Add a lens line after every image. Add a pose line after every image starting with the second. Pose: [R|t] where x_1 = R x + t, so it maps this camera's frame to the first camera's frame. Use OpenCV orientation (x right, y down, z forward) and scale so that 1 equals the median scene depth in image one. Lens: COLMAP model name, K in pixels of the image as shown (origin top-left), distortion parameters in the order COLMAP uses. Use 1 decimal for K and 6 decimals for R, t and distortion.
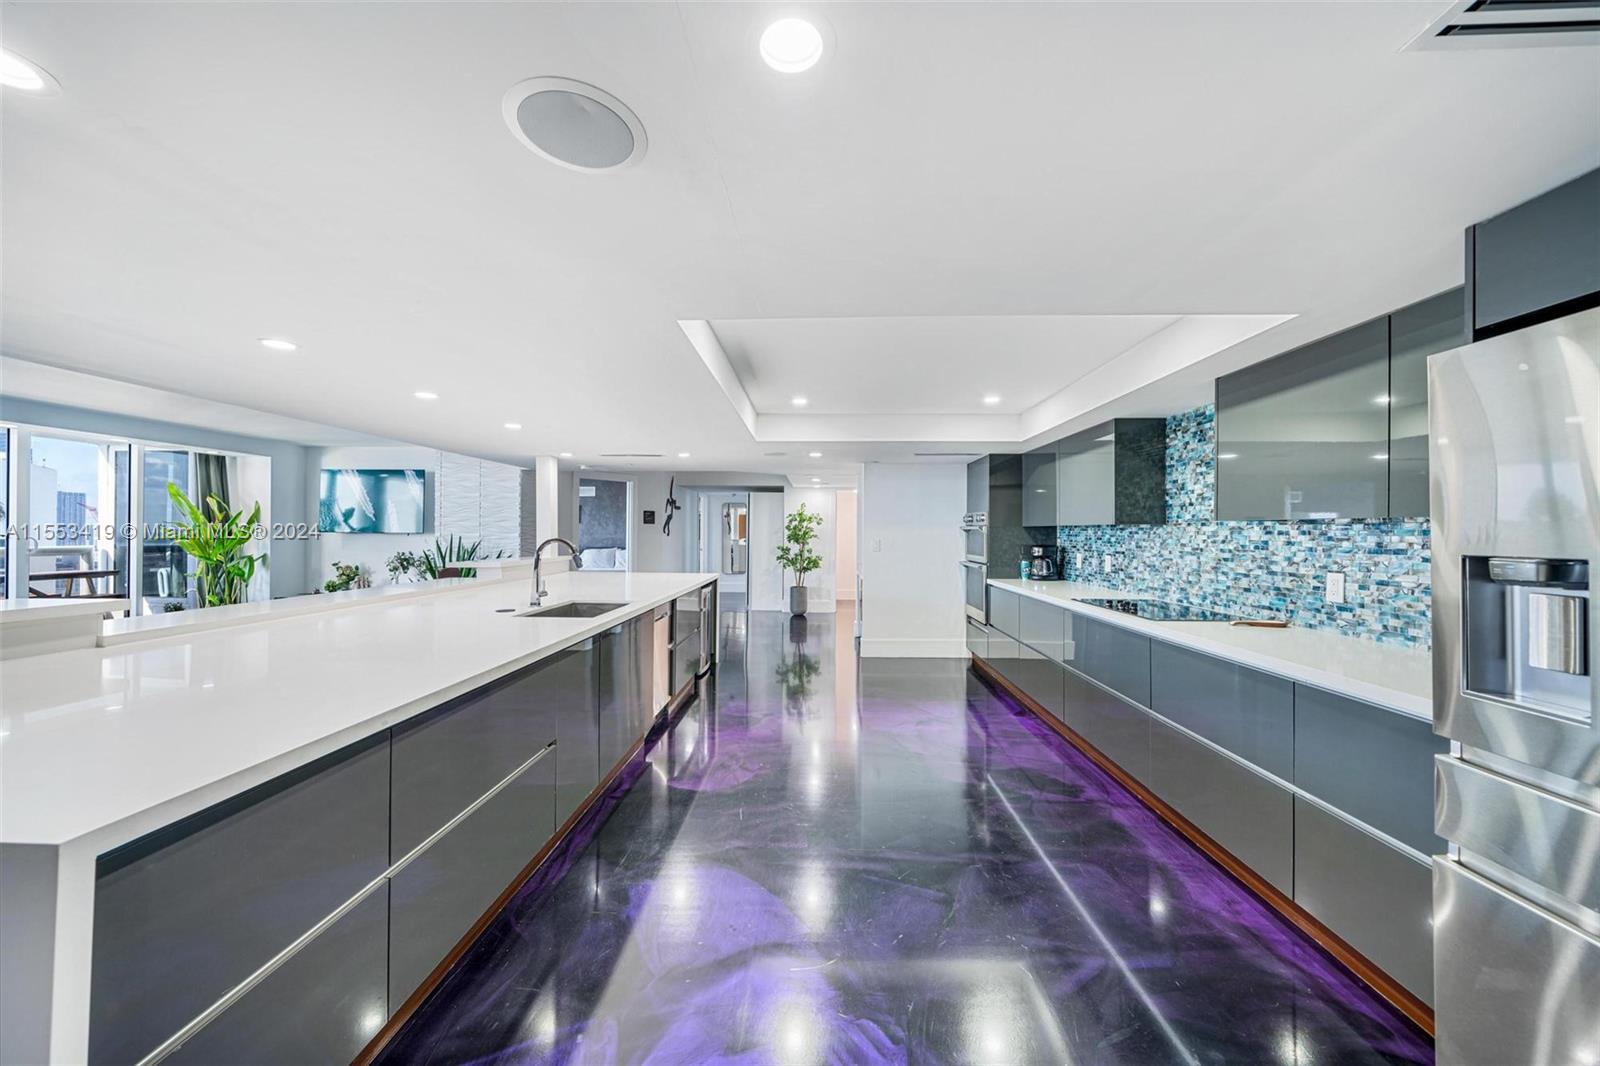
lens RADIAL K [[579.8, 0, 800.4], [0, 579.8, 528.9], [0, 0, 1]] dist [0.001639, 0.000055]
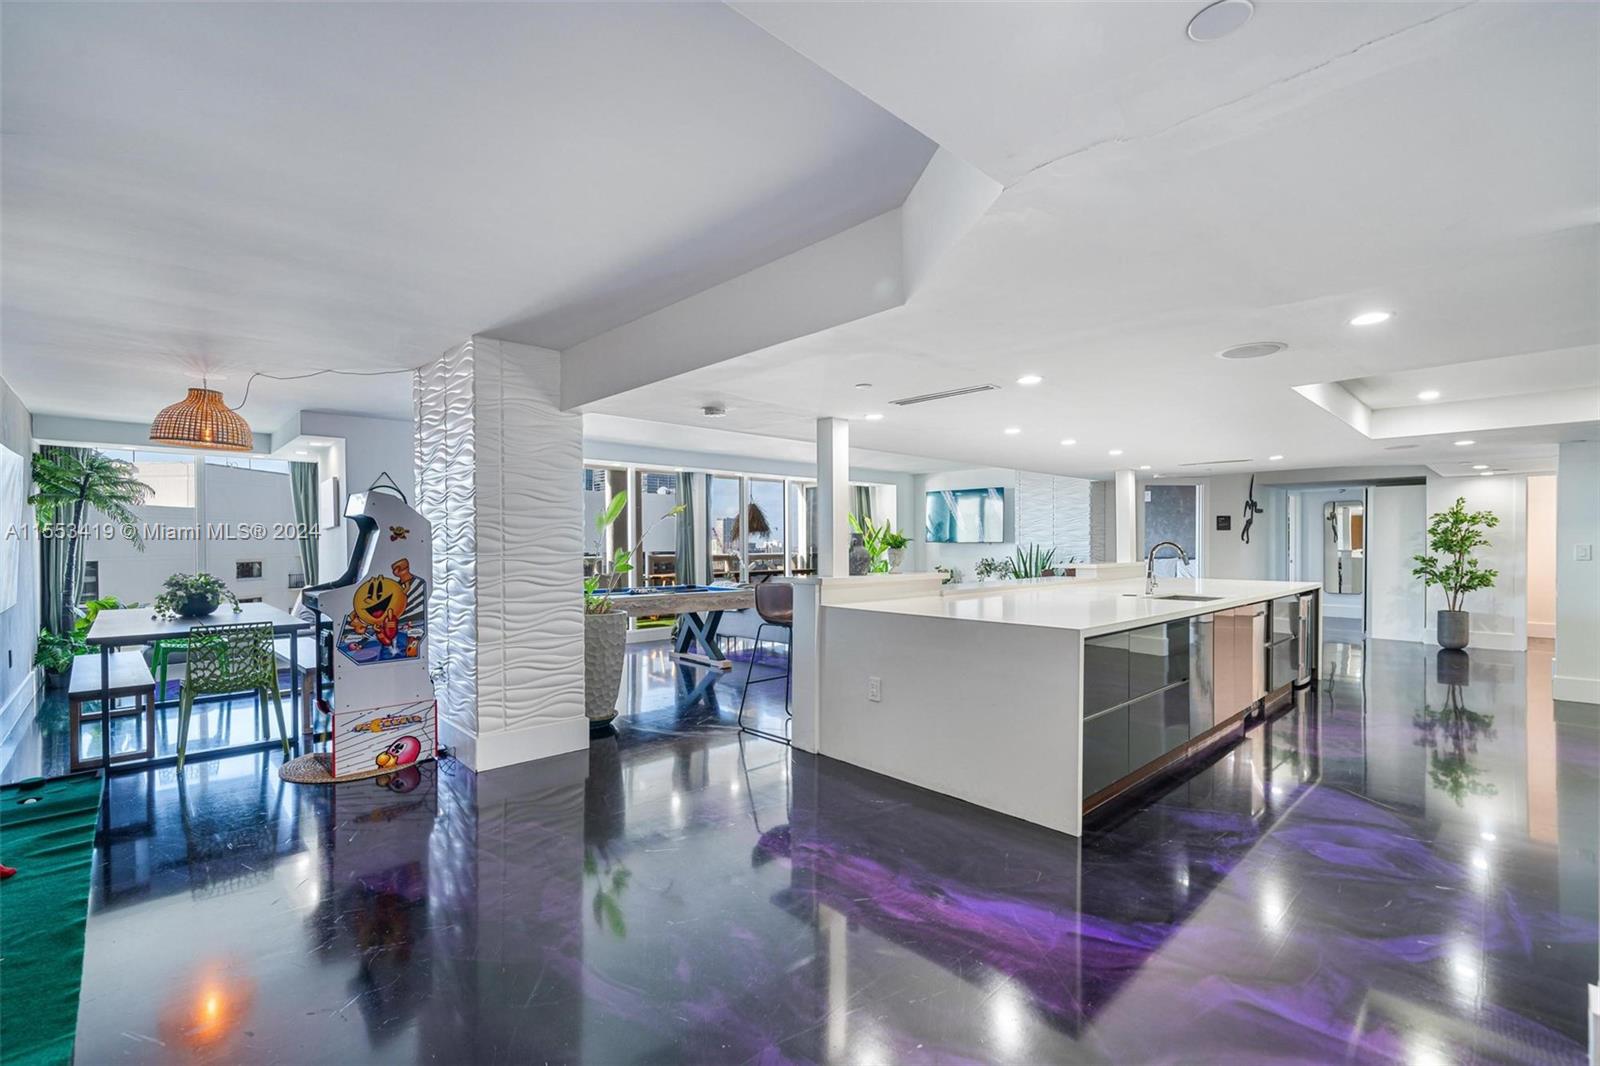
lens RADIAL K [[670.5, 0, 817.7], [0, 670.5, 545.4], [0, 0, 1]] dist [0.001523, -0.000398]
pose [[0.712475, -0.004412, -0.701683, 0.024475], [0.011221, 0.999924, 0.005105, 0.002693], [0.701608, -0.011511, 0.712470, -0.209691]]
